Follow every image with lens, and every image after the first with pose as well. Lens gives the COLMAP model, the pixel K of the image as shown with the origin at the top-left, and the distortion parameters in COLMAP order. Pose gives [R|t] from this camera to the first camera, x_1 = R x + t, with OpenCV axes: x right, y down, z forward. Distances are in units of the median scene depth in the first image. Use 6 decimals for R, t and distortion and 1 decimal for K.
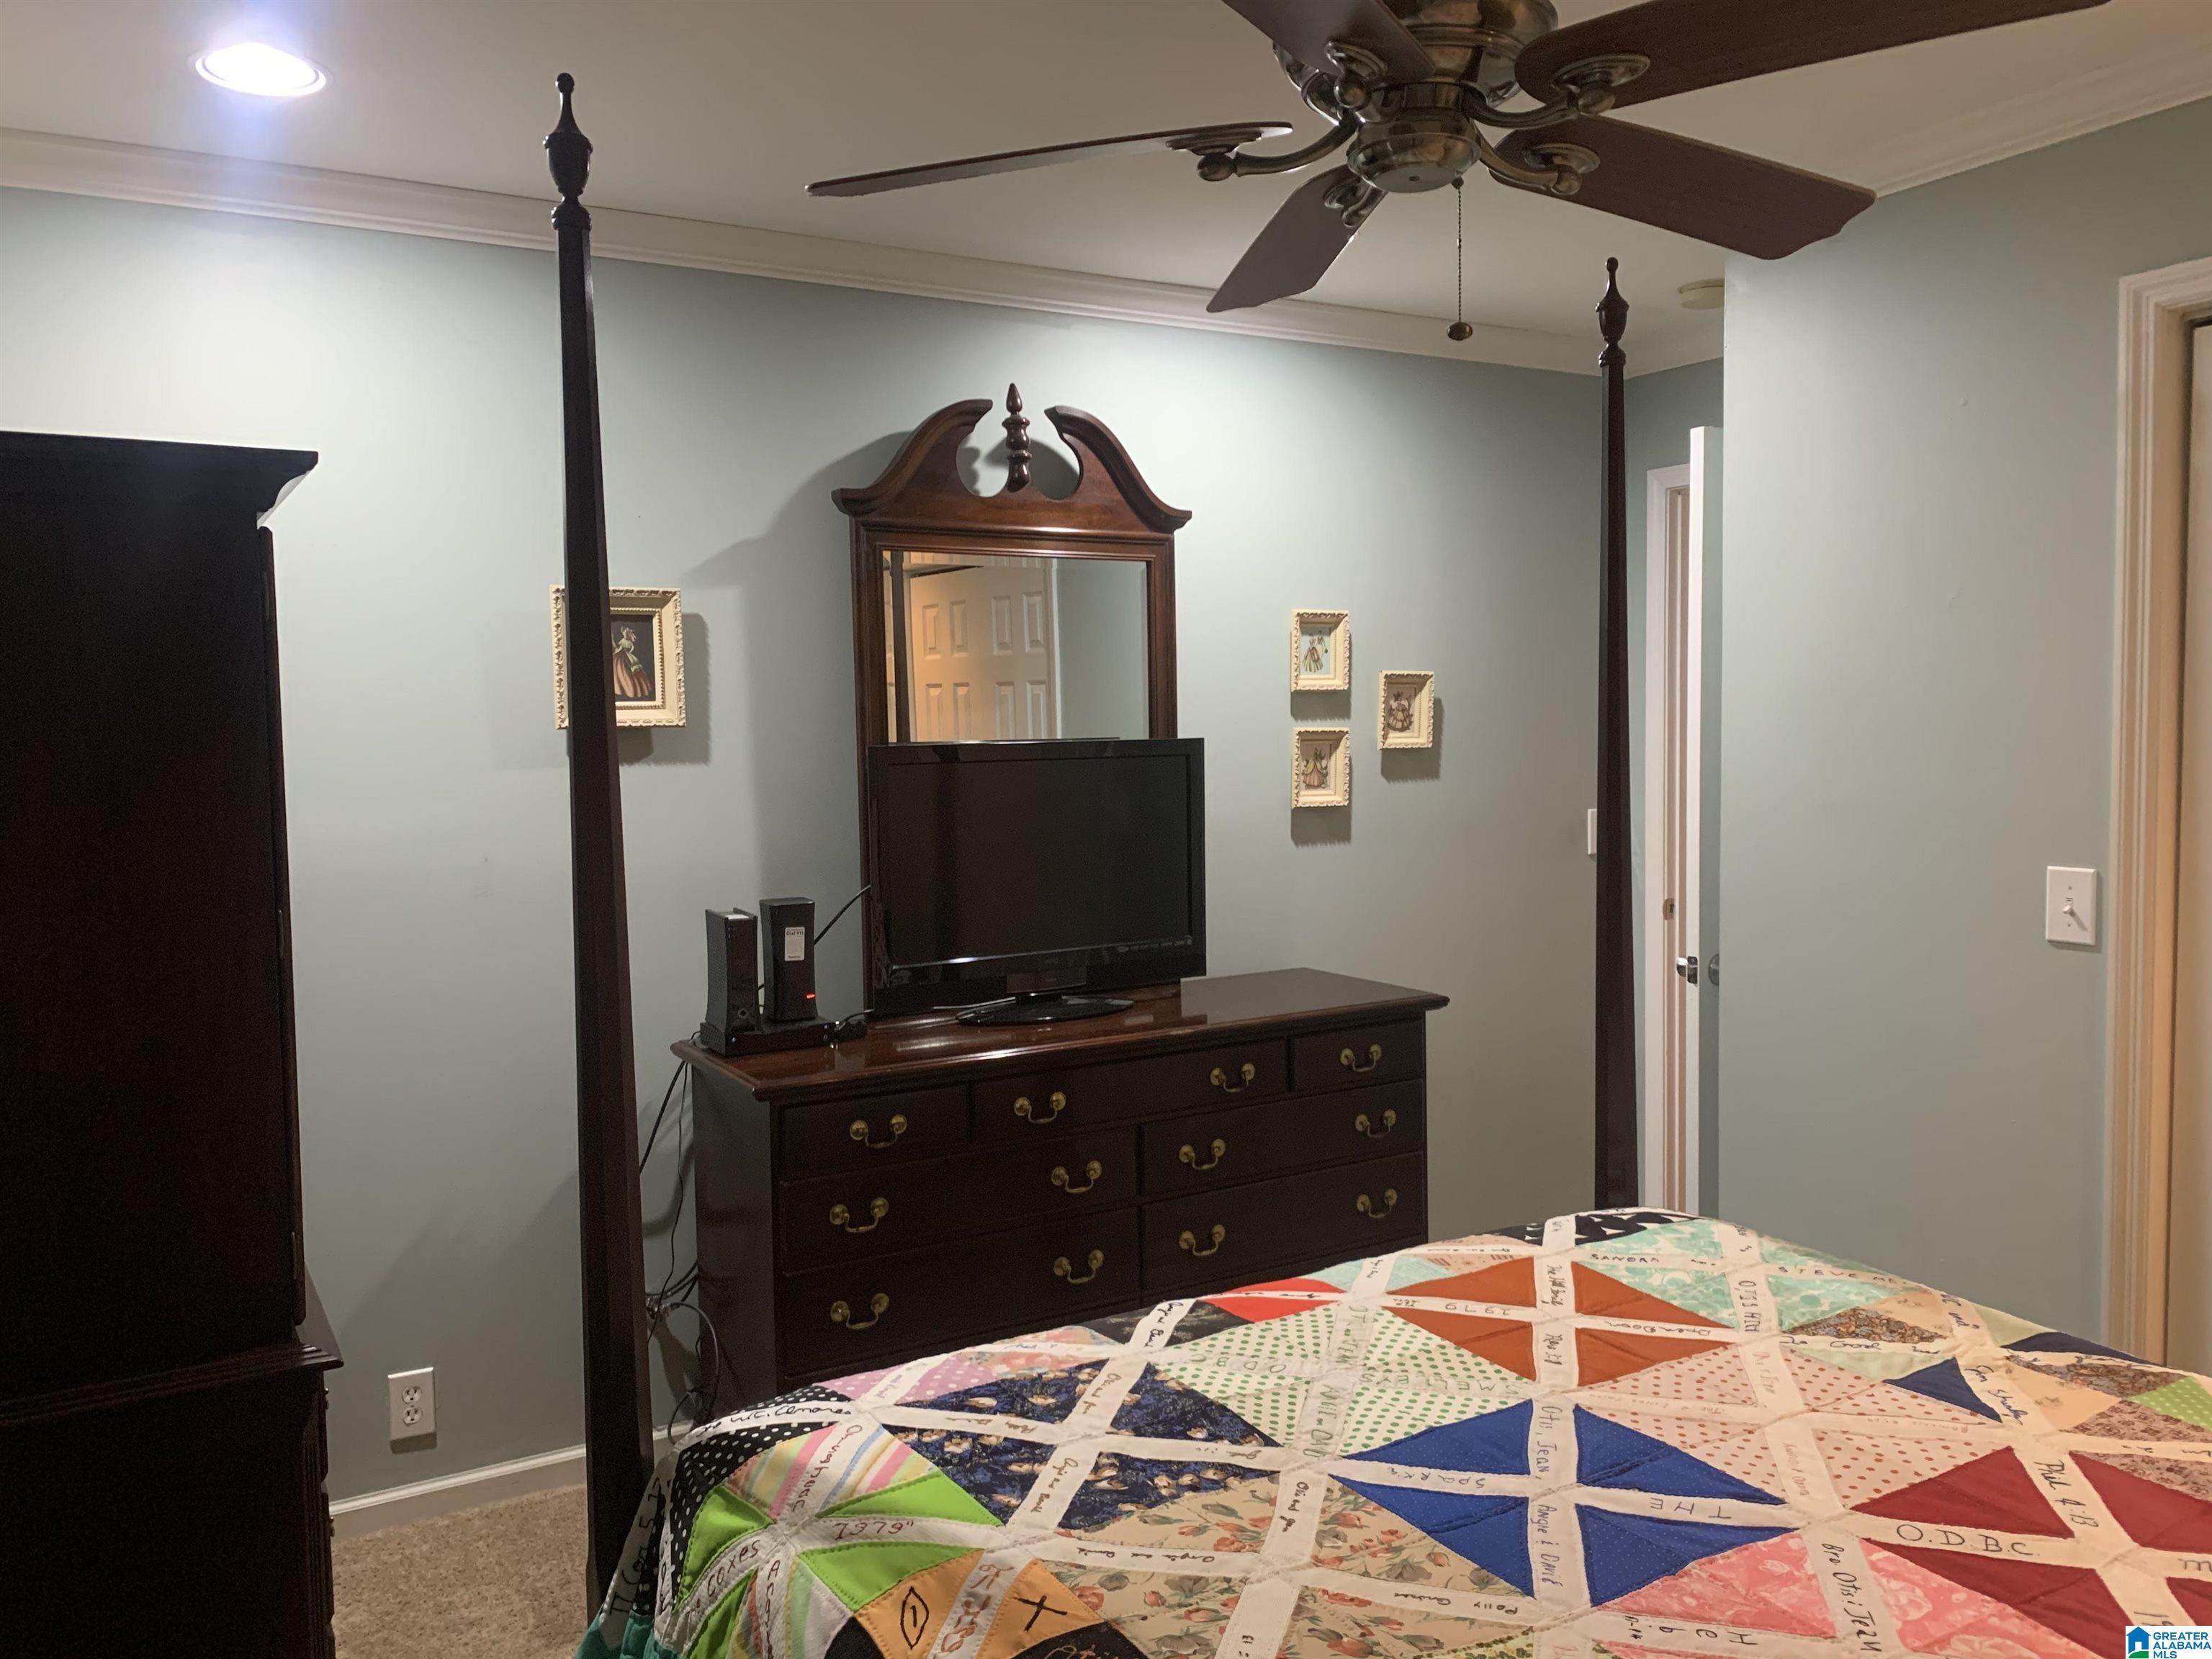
lens RADIAL K [[1684.9, 0, 1102.0], [0, 1684.9, 846.3], [0, 0, 1]] dist [0.039540, -0.057834]
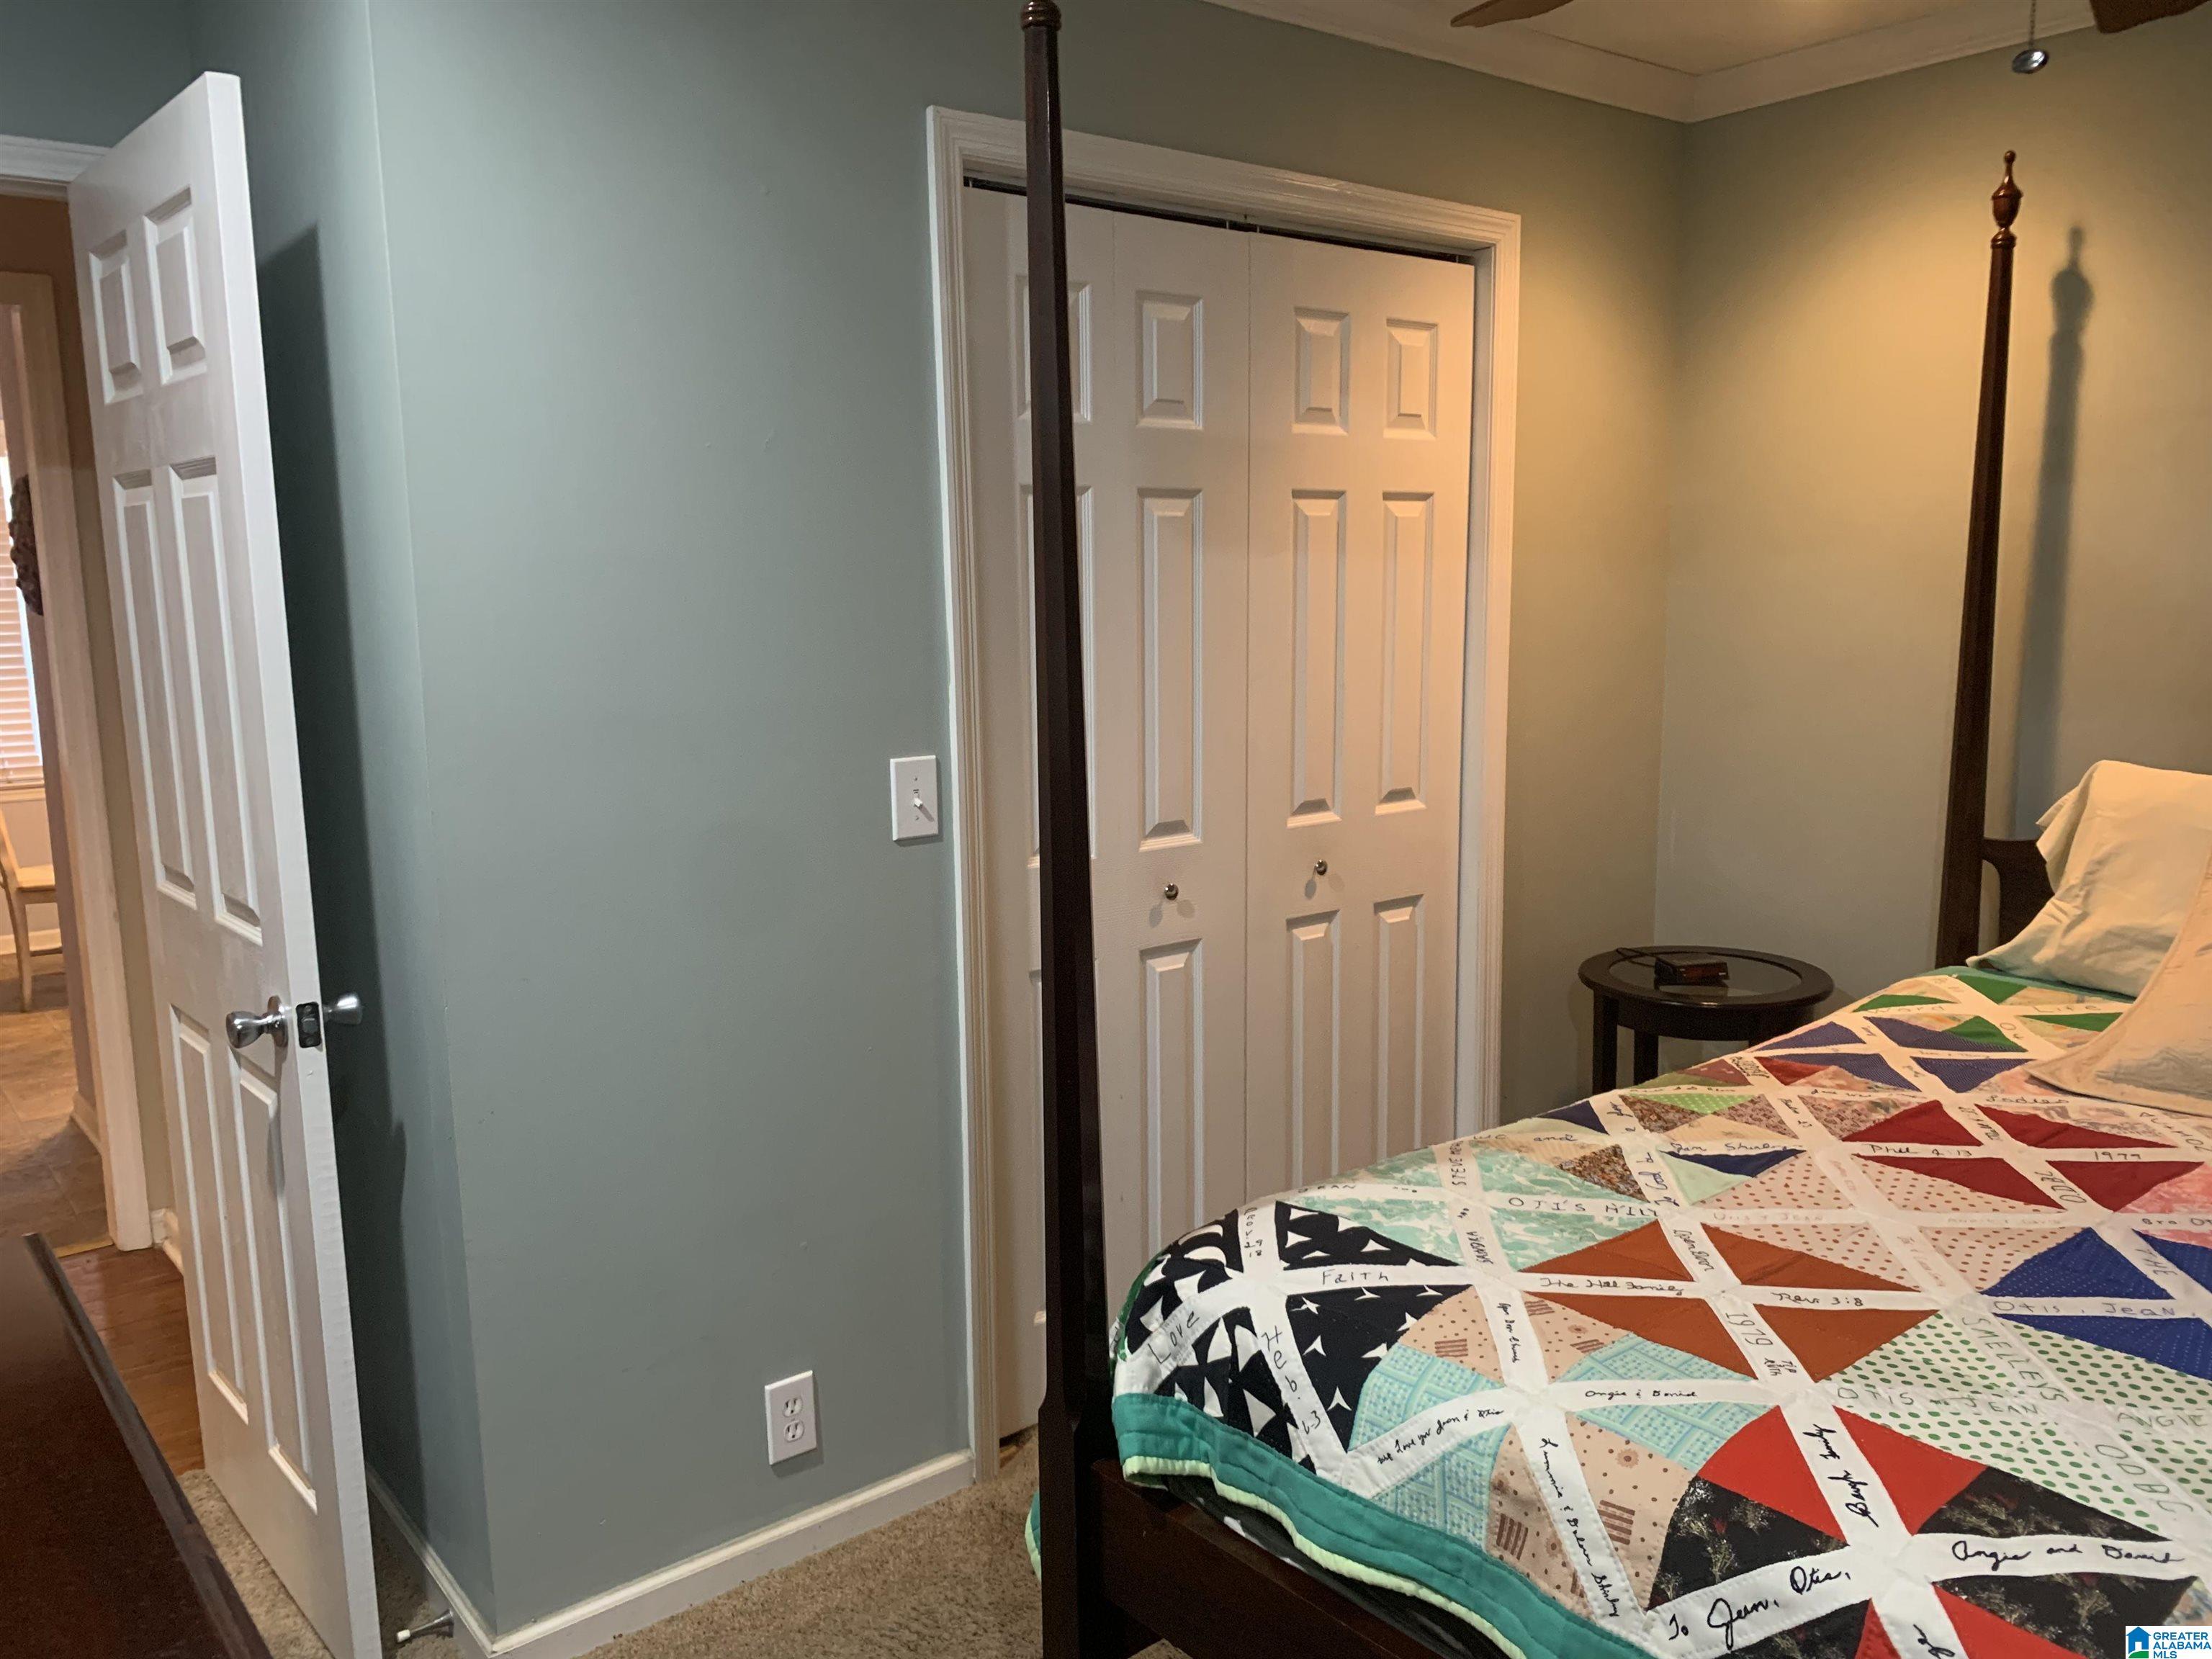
lens RADIAL K [[1658.3, 0, 1106.0], [0, 1658.3, 829.5], [0, 0, 1]] dist [0.018964, -0.008658]
pose [[-0.182273, -0.133694, 0.974116, -0.459832], [0.074047, 0.986033, 0.149185, -0.102306], [-0.980456, 0.099323, -0.169828, 1.395467]]
